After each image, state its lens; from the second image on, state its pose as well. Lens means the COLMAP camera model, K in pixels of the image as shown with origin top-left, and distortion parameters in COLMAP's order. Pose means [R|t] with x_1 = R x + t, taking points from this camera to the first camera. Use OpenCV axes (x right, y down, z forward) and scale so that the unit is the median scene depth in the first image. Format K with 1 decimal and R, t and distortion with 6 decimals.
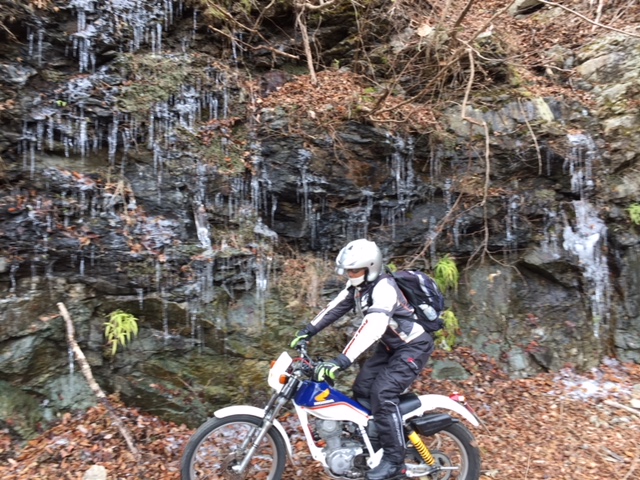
lens RADIAL K [[520.8, 0, 319.8], [0, 520.8, 228.2], [0, 0, 1]] dist [0.076316, -0.097507]
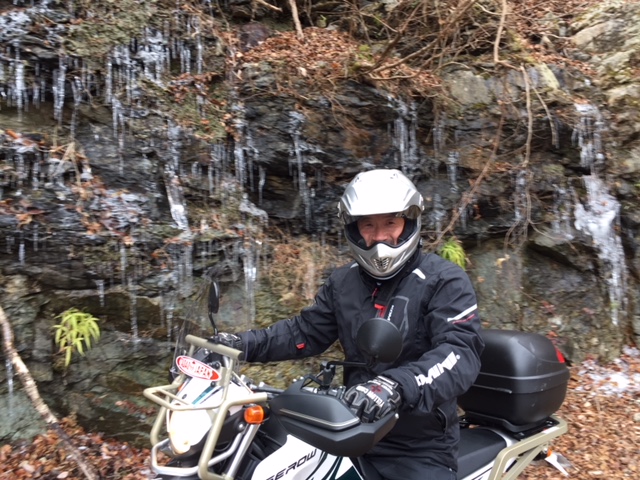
lens RADIAL K [[520.8, 0, 314.3], [0, 520.8, 231.2], [0, 0, 1]] dist [0.076316, -0.097507]
pose [[0.997114, -0.021714, 0.072745, -0.063257], [0.021397, 0.999758, 0.005137, 0.035431], [-0.072839, -0.003565, 0.997337, 0.155591]]
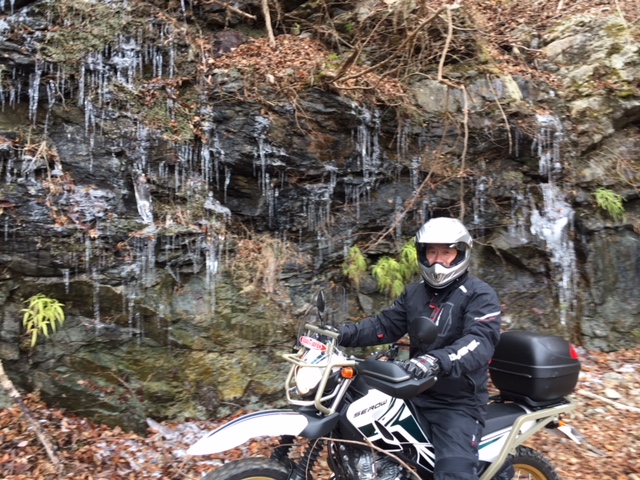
lens RADIAL K [[520.8, 0, 315.8], [0, 520.8, 227.1], [0, 0, 1]] dist [0.076316, -0.097507]
pose [[0.996570, 0.010348, 0.082102, -0.008629], [-0.011401, 0.999858, 0.012374, 0.025289], [-0.081962, -0.013267, 0.996547, 0.093469]]
